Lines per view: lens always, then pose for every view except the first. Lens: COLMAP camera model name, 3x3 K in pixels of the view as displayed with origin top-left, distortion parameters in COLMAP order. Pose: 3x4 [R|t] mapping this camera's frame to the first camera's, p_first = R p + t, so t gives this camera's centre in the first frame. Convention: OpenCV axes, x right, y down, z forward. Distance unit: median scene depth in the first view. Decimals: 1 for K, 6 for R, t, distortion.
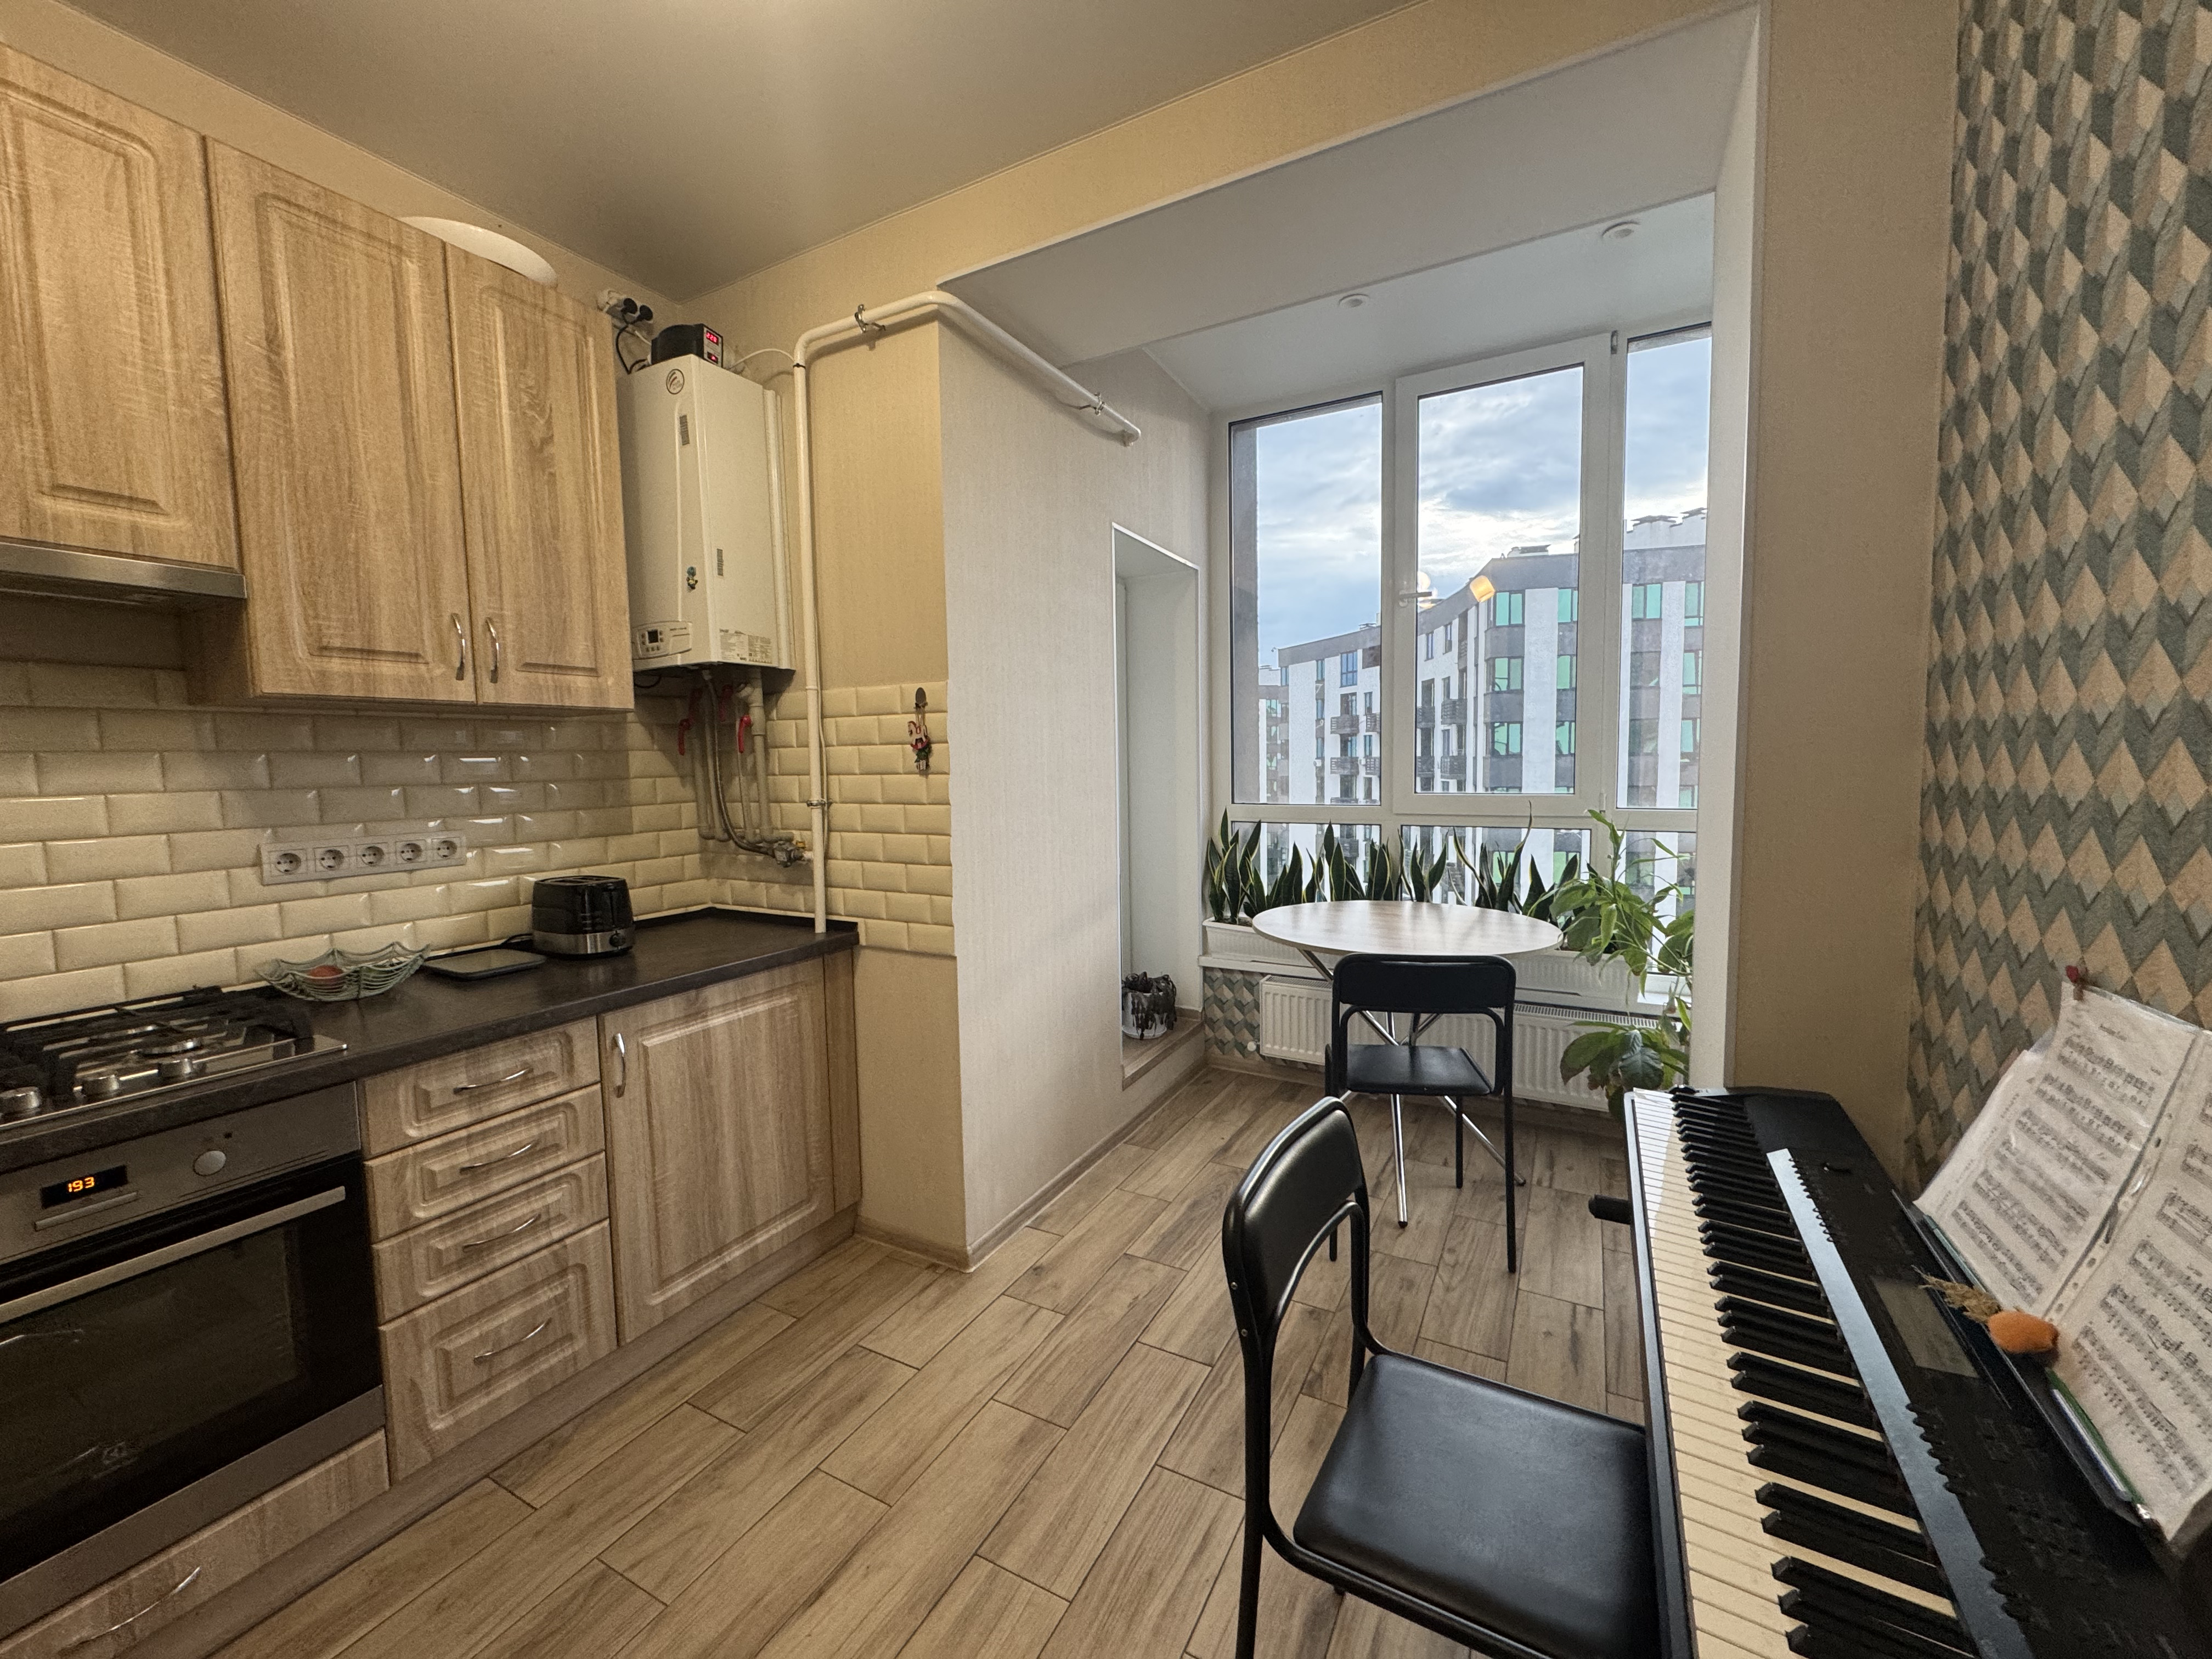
lens RADIAL K [[881.6, 0, 1106.0], [0, 881.6, 829.5], [0, 0, 1]] dist [-0.002189, -0.000325]
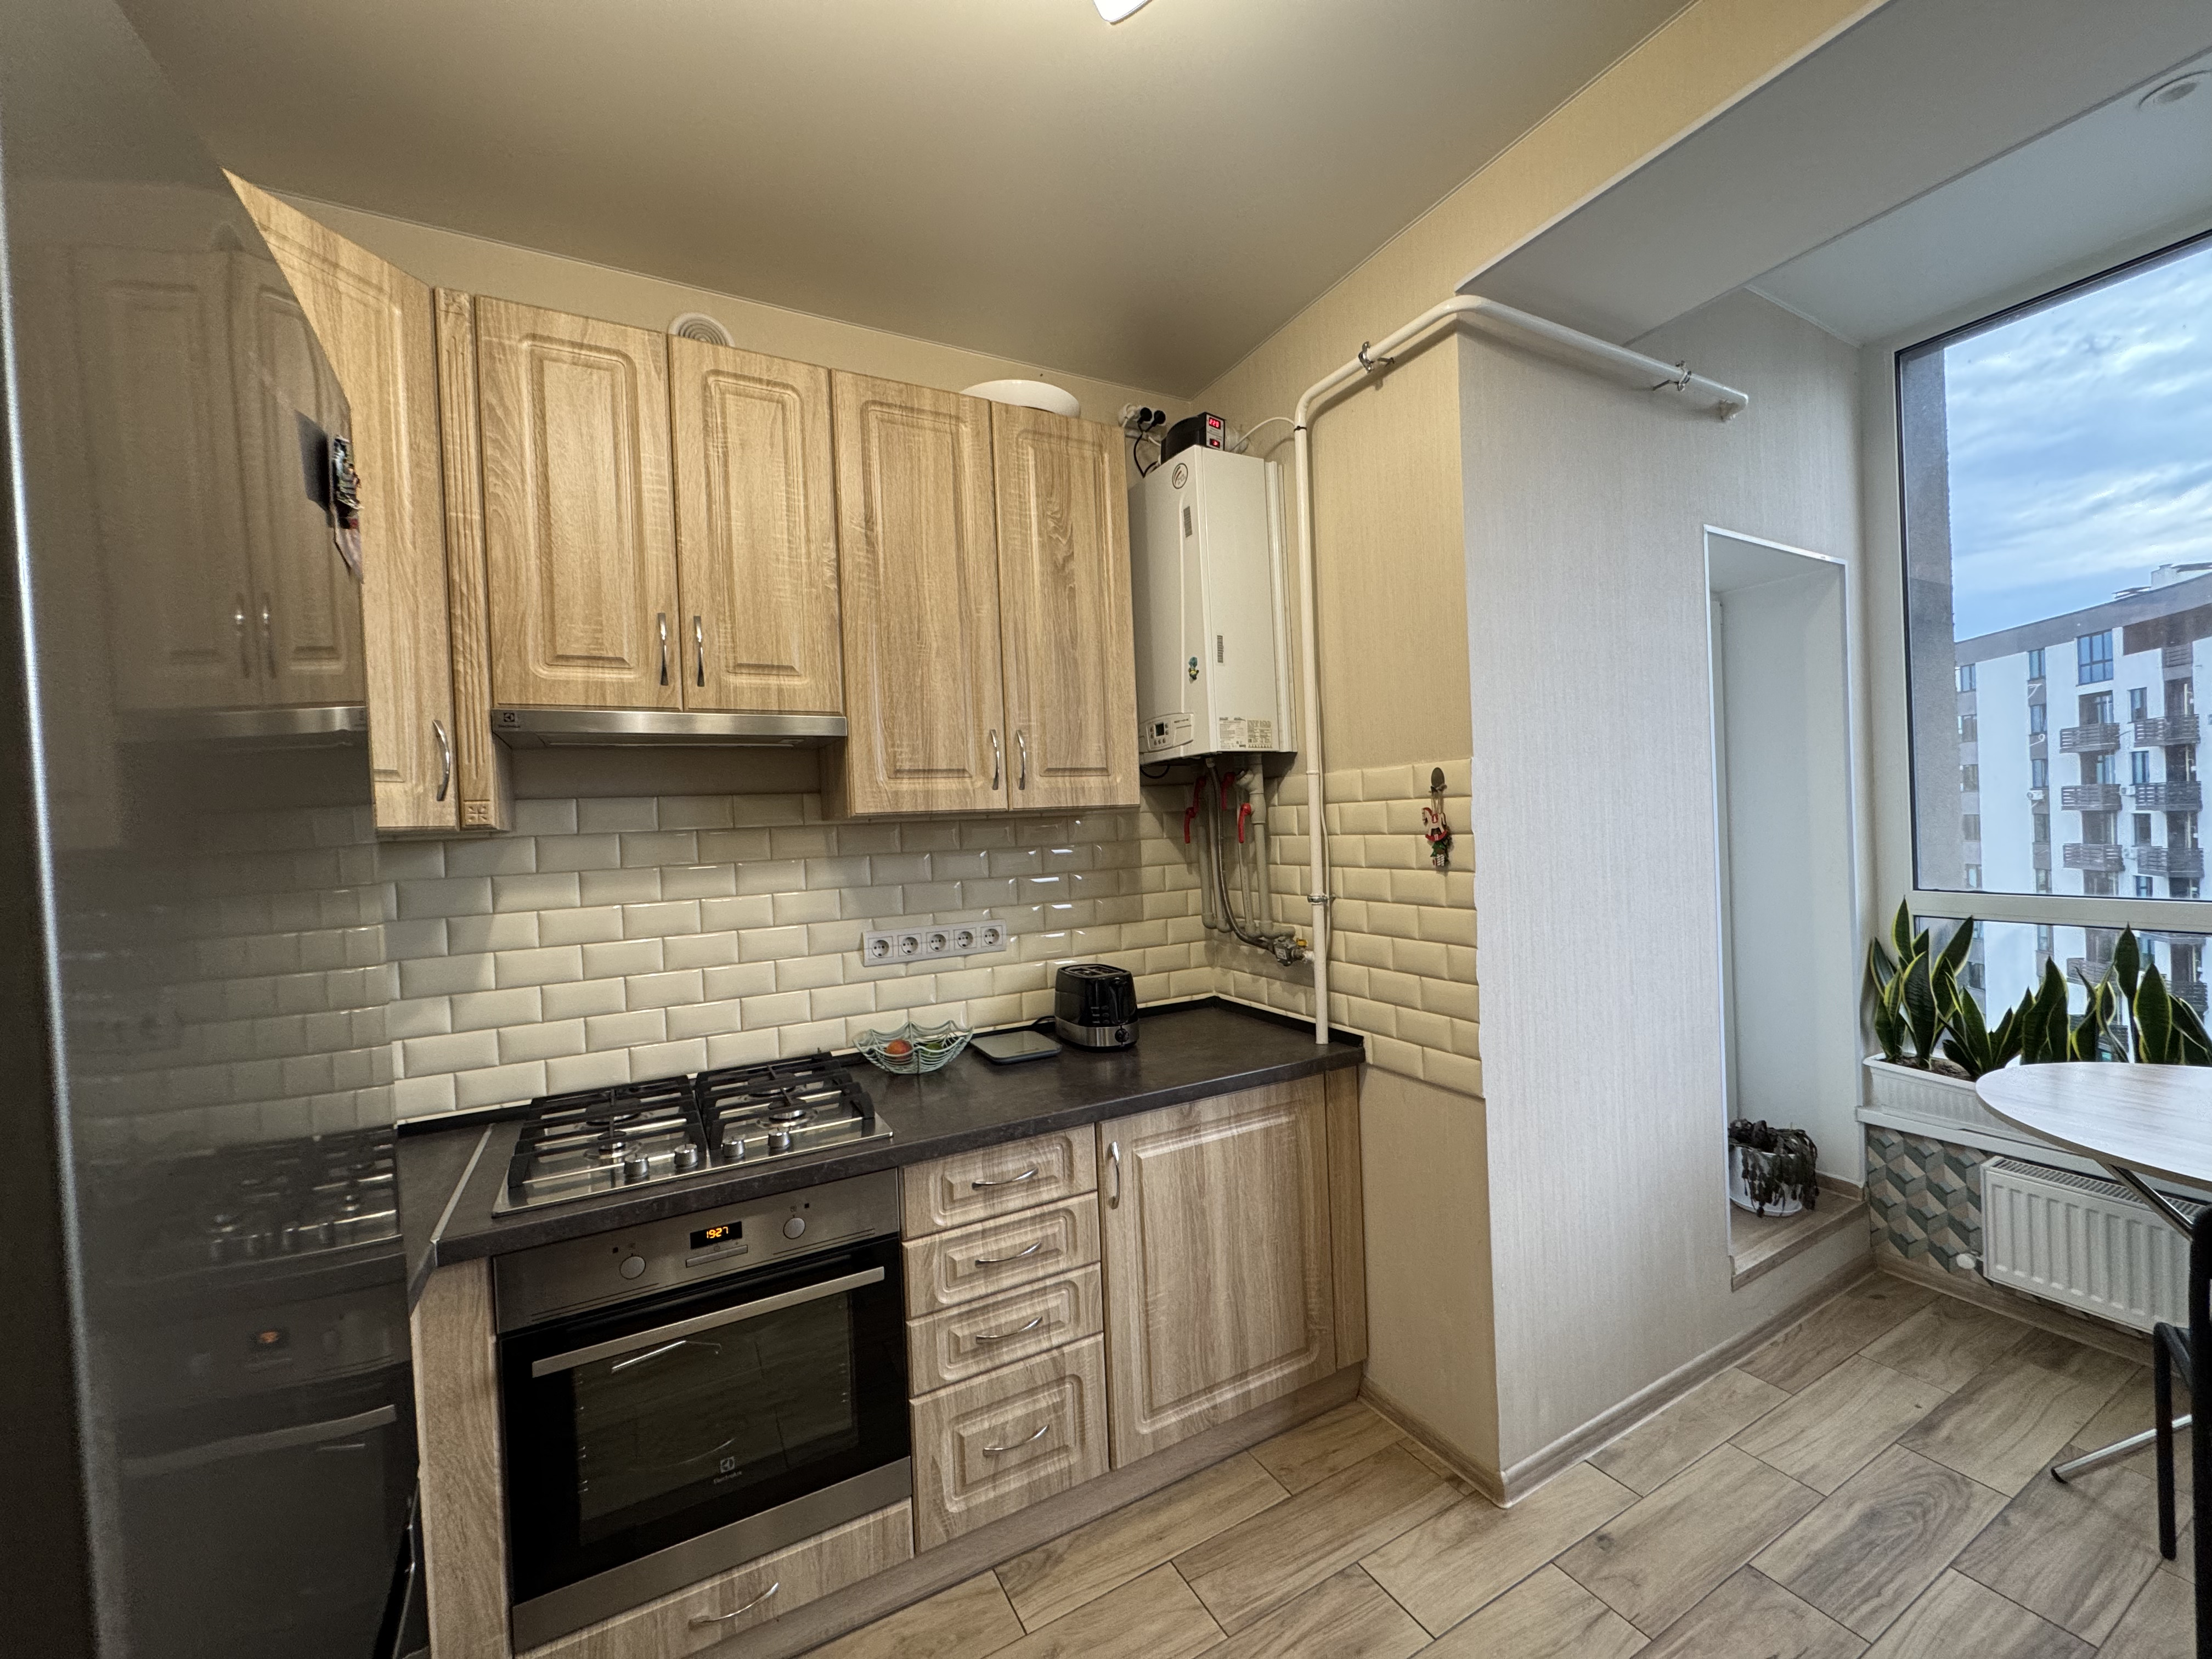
lens RADIAL K [[881.5, 0, 1106.0], [0, 881.5, 829.5], [0, 0, 1]] dist [-0.002772, -0.000143]
pose [[0.838394, -0.012276, -0.544927, -0.020913], [-0.015646, 0.998792, -0.046572, -0.061979], [0.544840, 0.047572, 0.837189, 0.140703]]
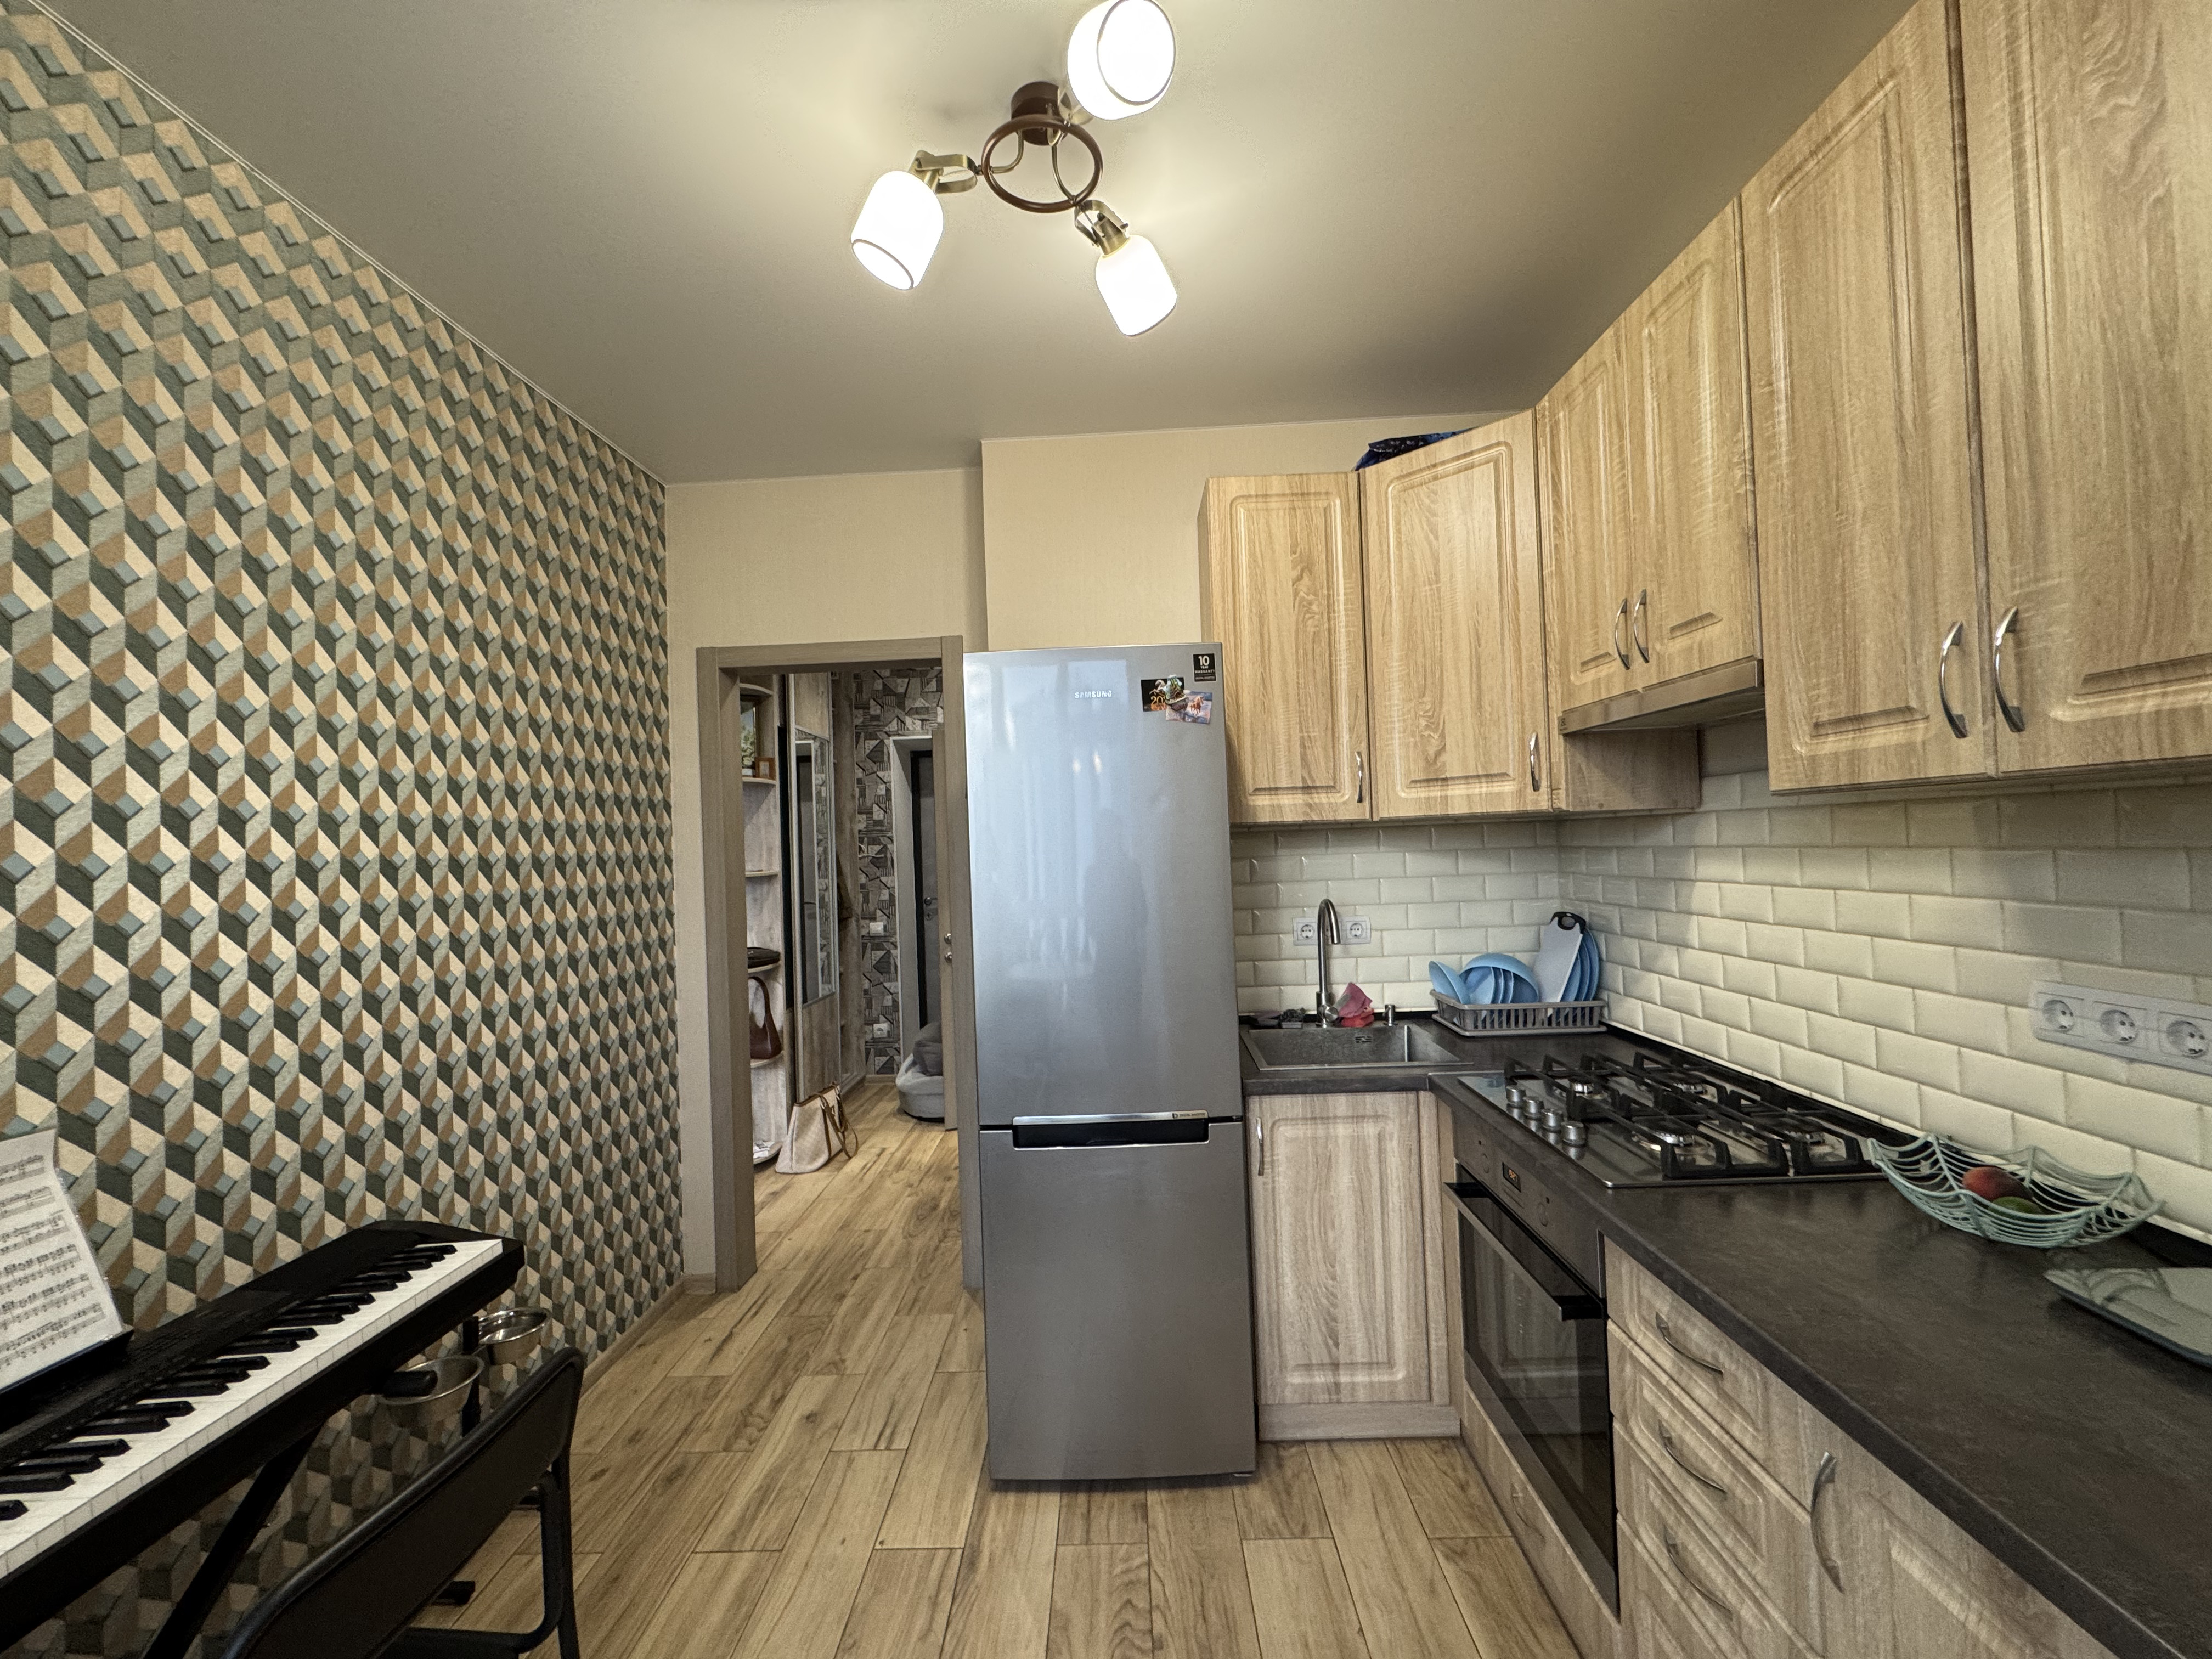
lens RADIAL K [[868.8, 0, 1106.0], [0, 868.8, 829.5], [0, 0, 1]] dist [-0.000608, -0.000055]
pose [[-0.884902, 0.038745, -0.464163, 0.006328], [0.012260, 0.998126, 0.059944, -0.131104], [0.465616, 0.047354, -0.883719, 1.072097]]
